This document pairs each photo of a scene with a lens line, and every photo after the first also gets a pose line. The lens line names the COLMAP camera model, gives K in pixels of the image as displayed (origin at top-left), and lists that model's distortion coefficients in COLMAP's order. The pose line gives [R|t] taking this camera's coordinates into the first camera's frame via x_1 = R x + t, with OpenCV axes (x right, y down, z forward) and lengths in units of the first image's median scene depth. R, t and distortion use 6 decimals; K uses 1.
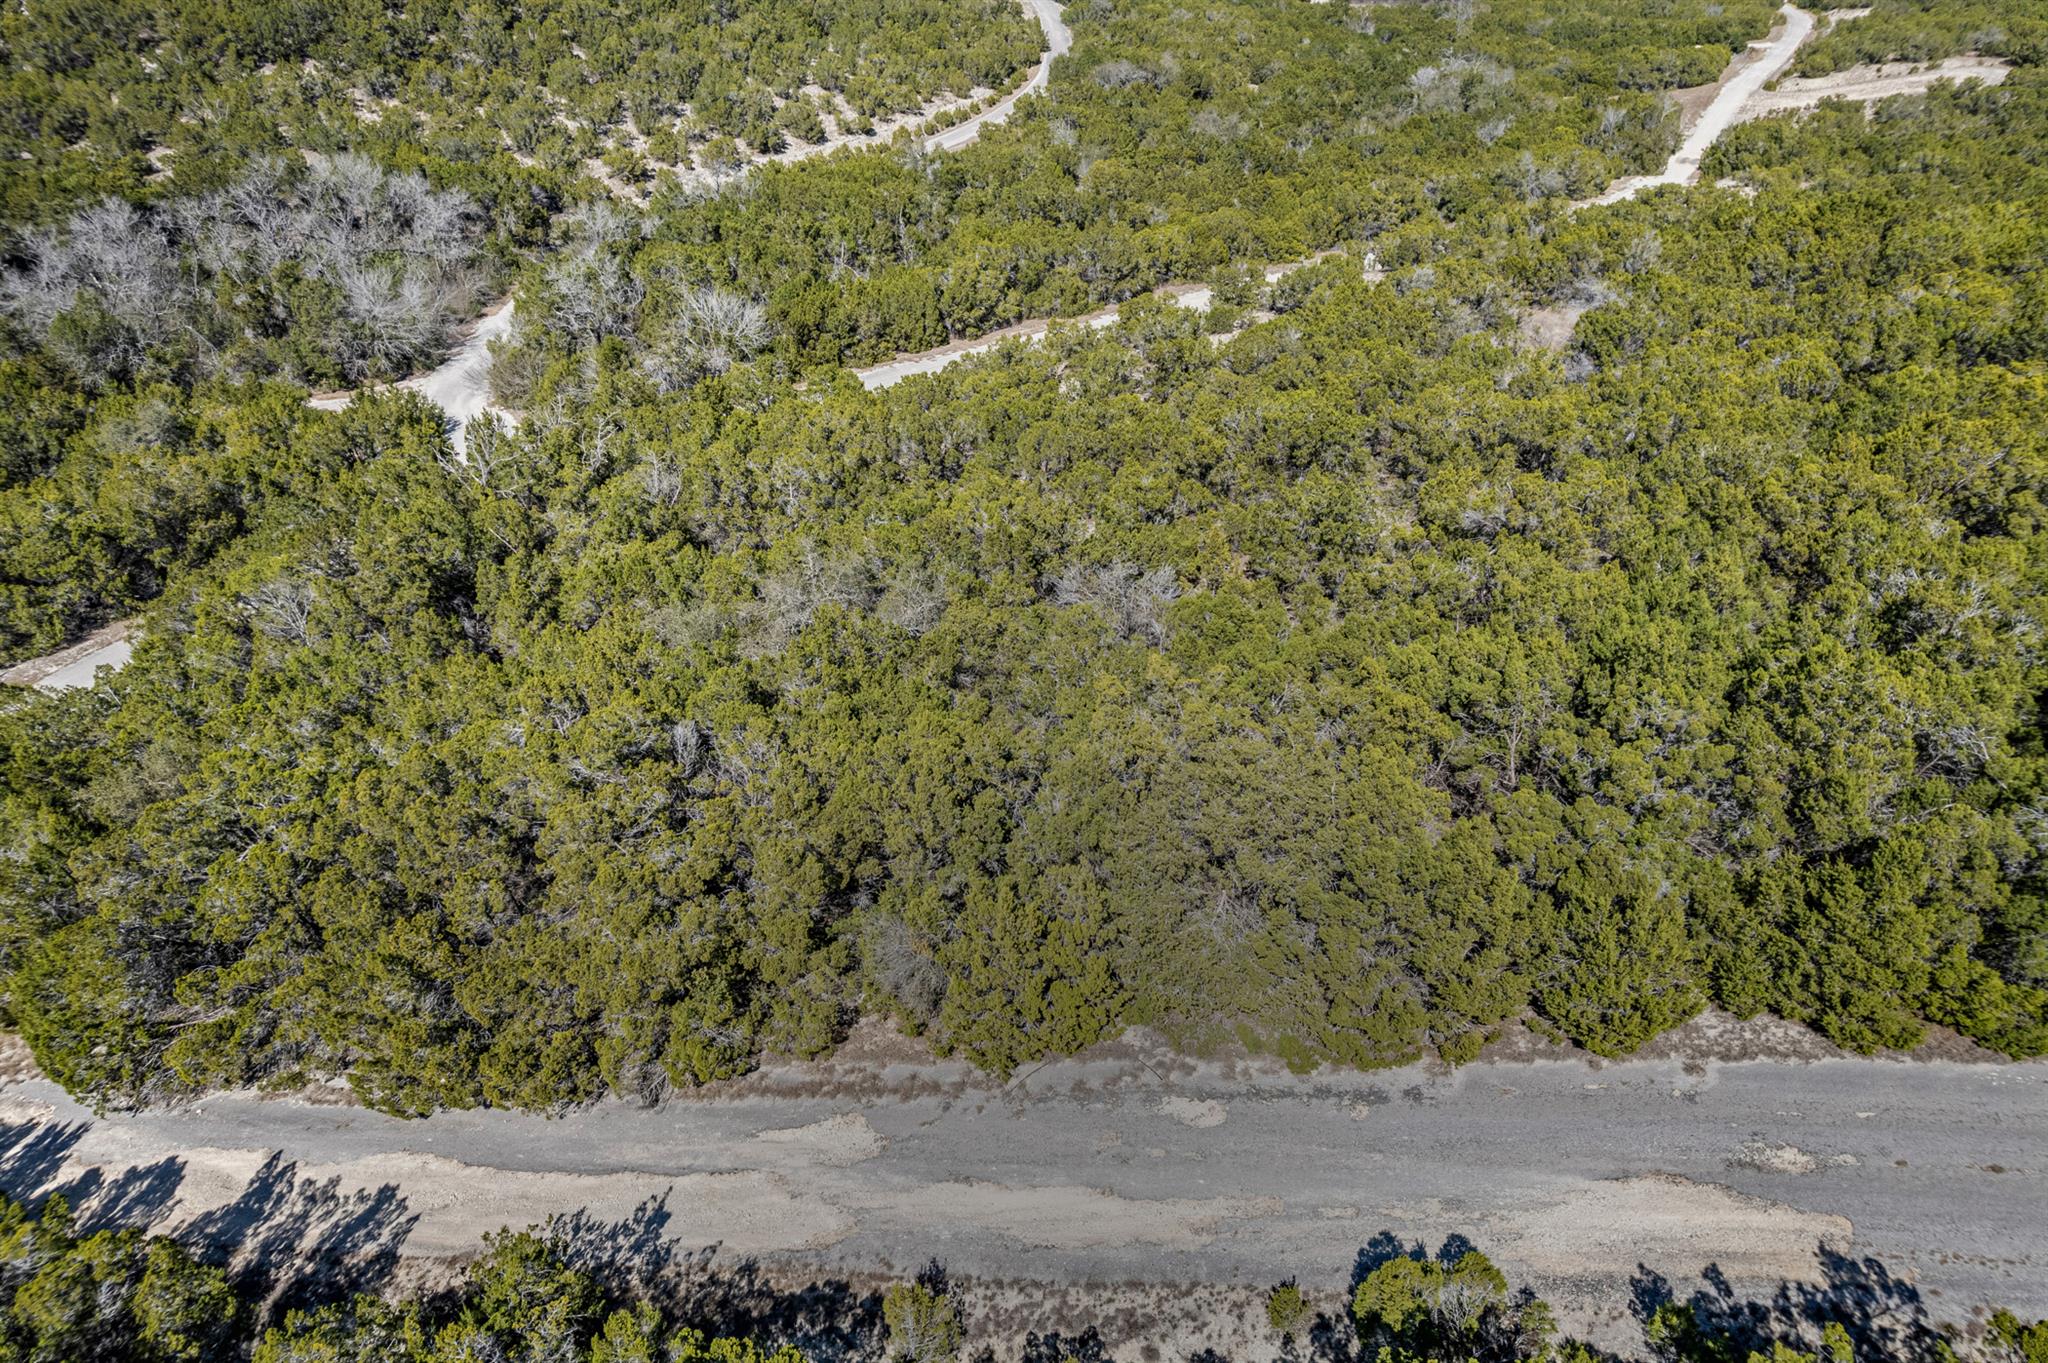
lens RADIAL K [[1312.5, 0, 1024.0], [0, 1312.5, 681.5], [0, 0, 1]] dist [-0.082351, 0.072436]
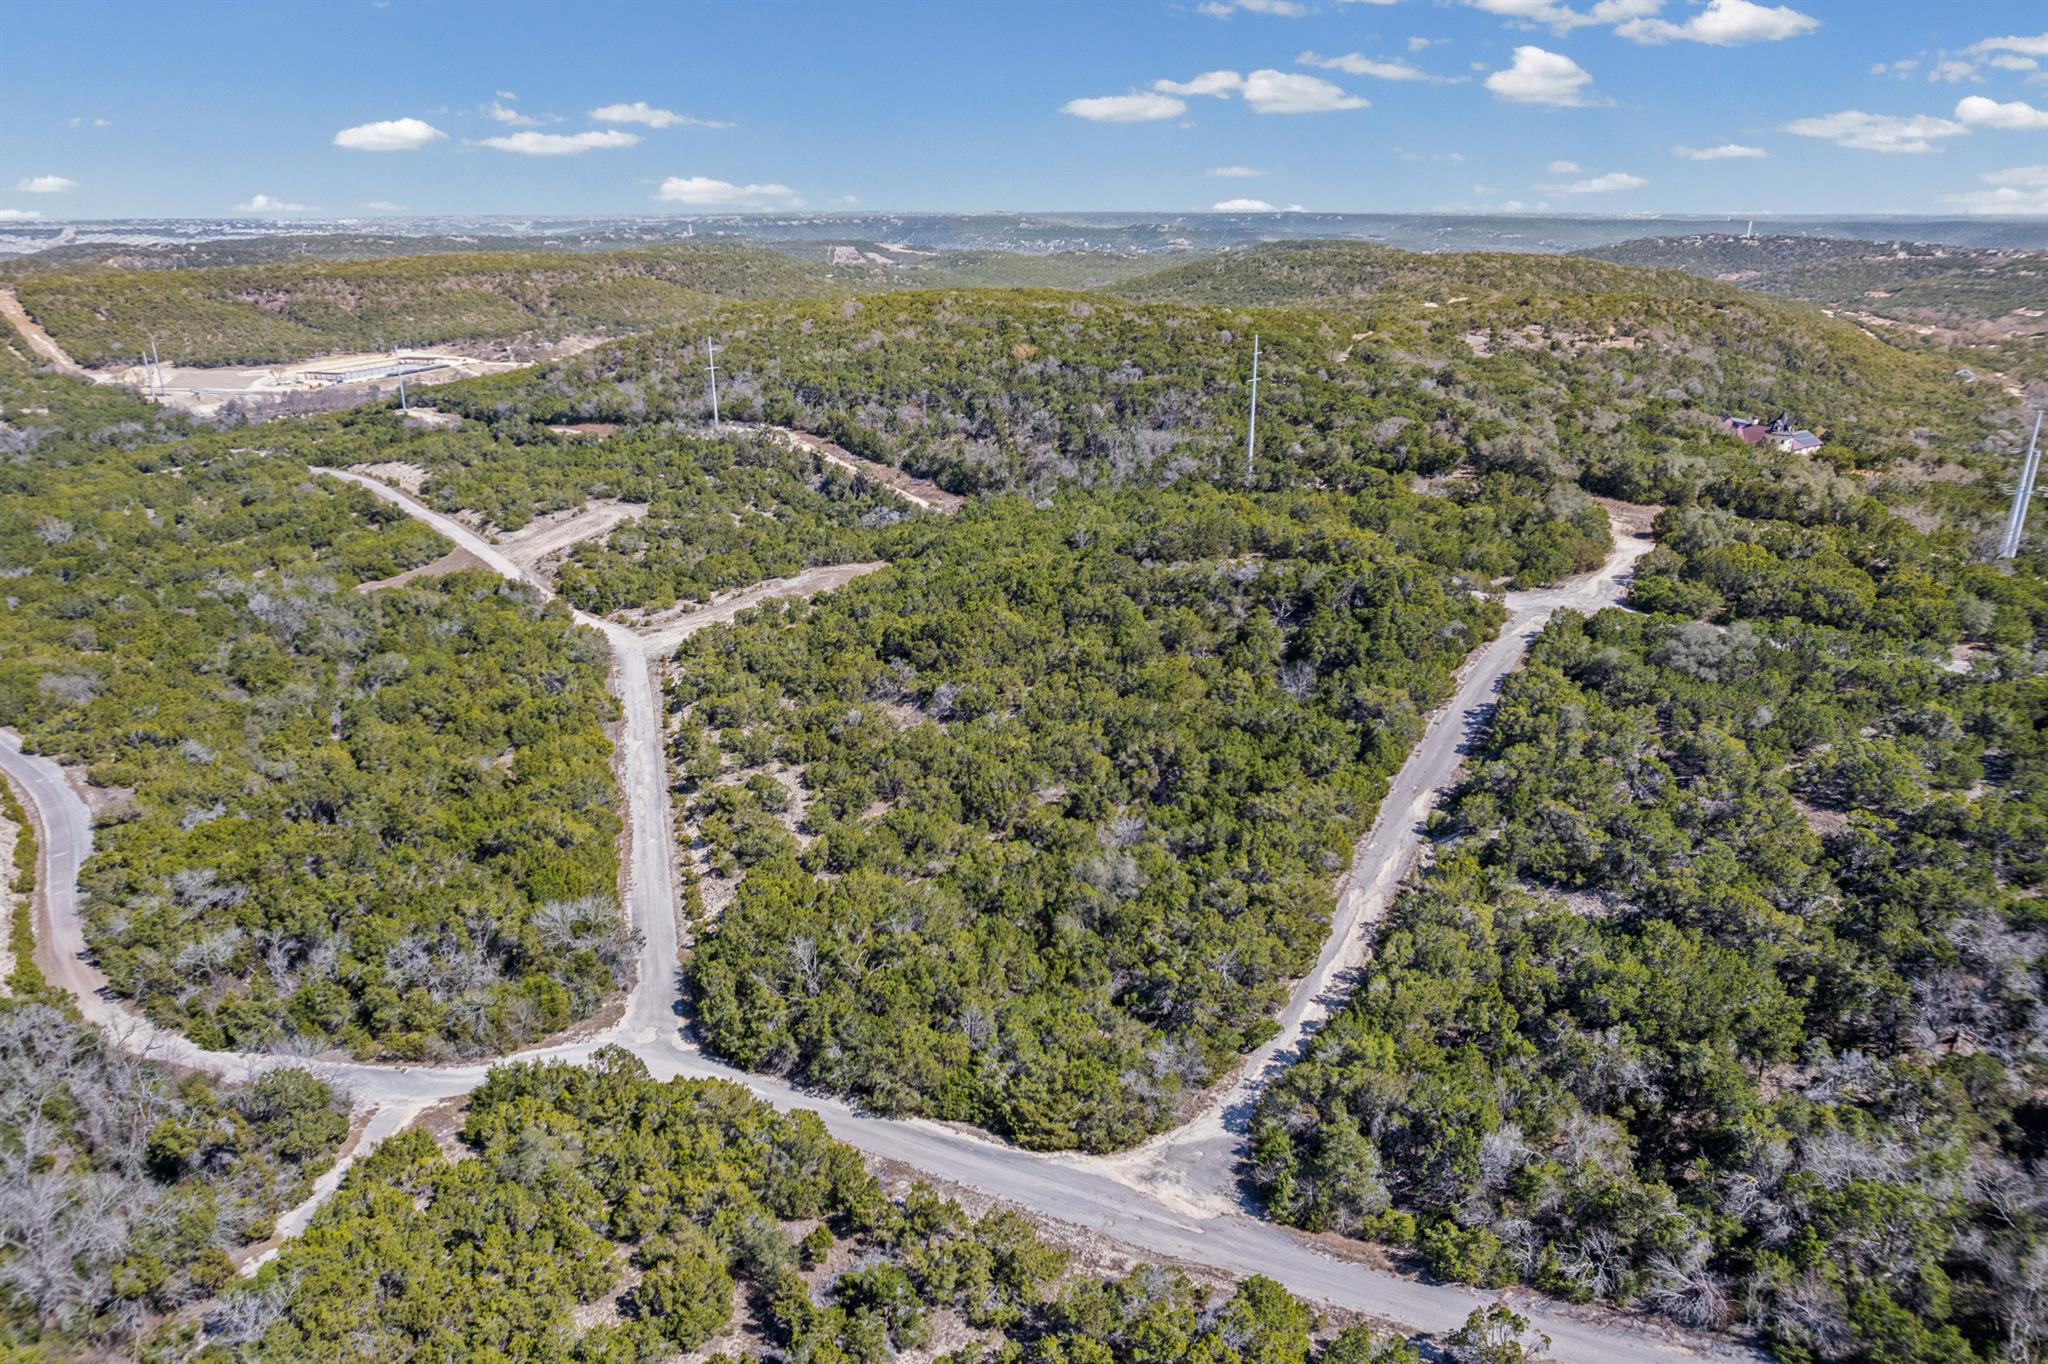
lens RADIAL K [[1355.1, 0, 1049.1], [0, 1355.1, 630.6], [0, 0, 1]] dist [-0.051755, 0.001443]
pose [[0.338897, -0.284705, 0.896712, -1.214443], [0.526708, 0.847166, 0.069914, -0.355472], [-0.779569, 0.448612, 0.437059, -0.161918]]
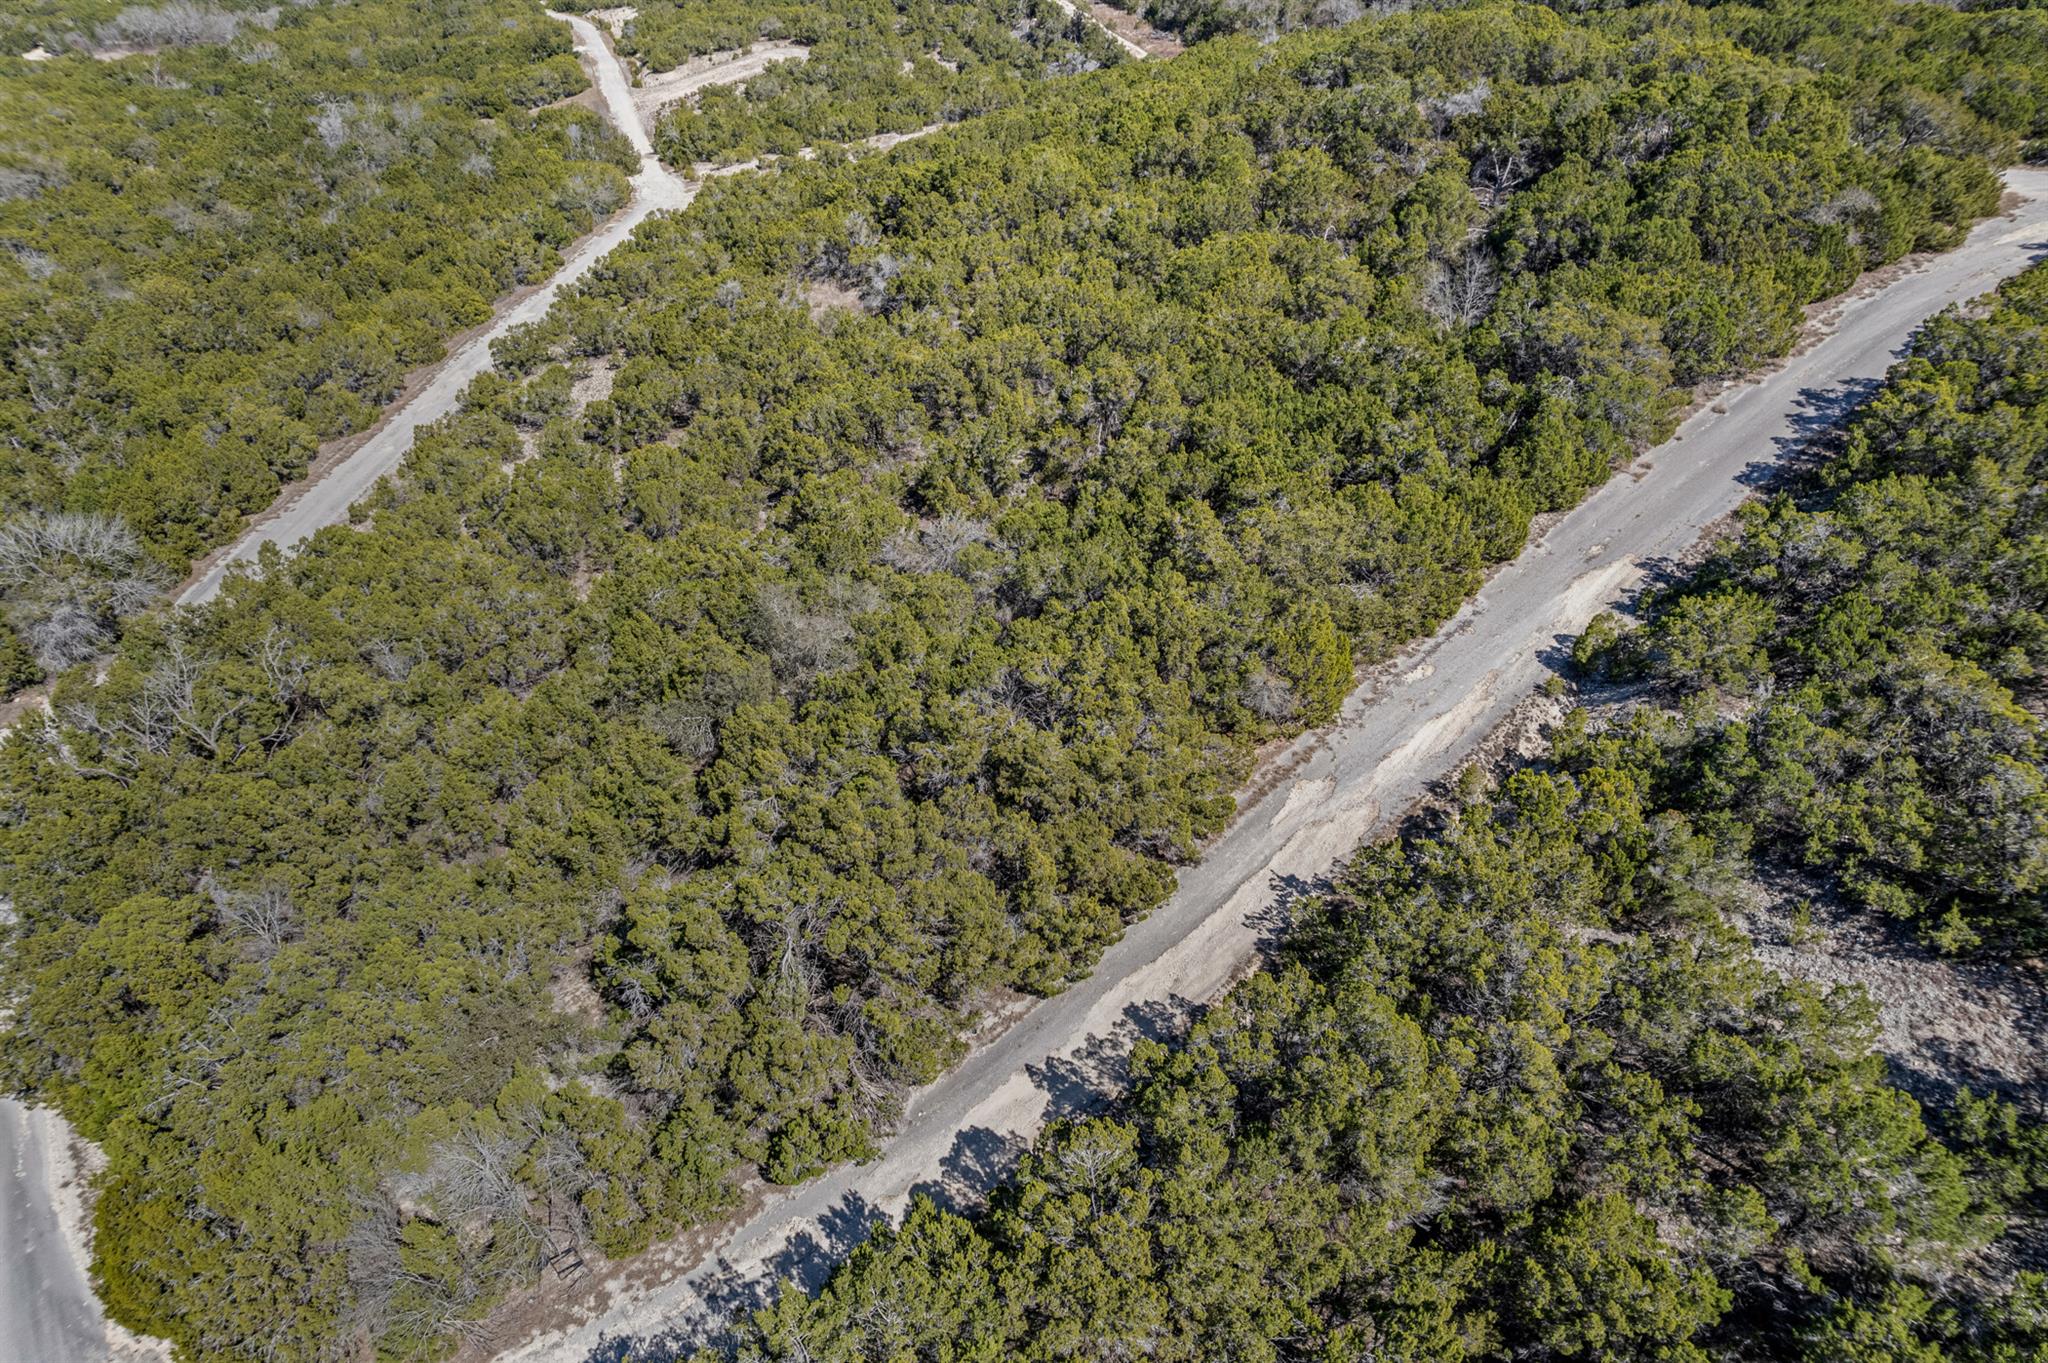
lens RADIAL K [[1333.5, 0, 1028.6], [0, 1333.5, 687.3], [0, 0, 1]] dist [-0.087212, 0.078399]
pose [[0.630208, -0.433381, 0.644220, -0.402739], [0.435074, 0.884335, 0.169300, -0.062639], [-0.643078, 0.173589, 0.745867, -0.022001]]
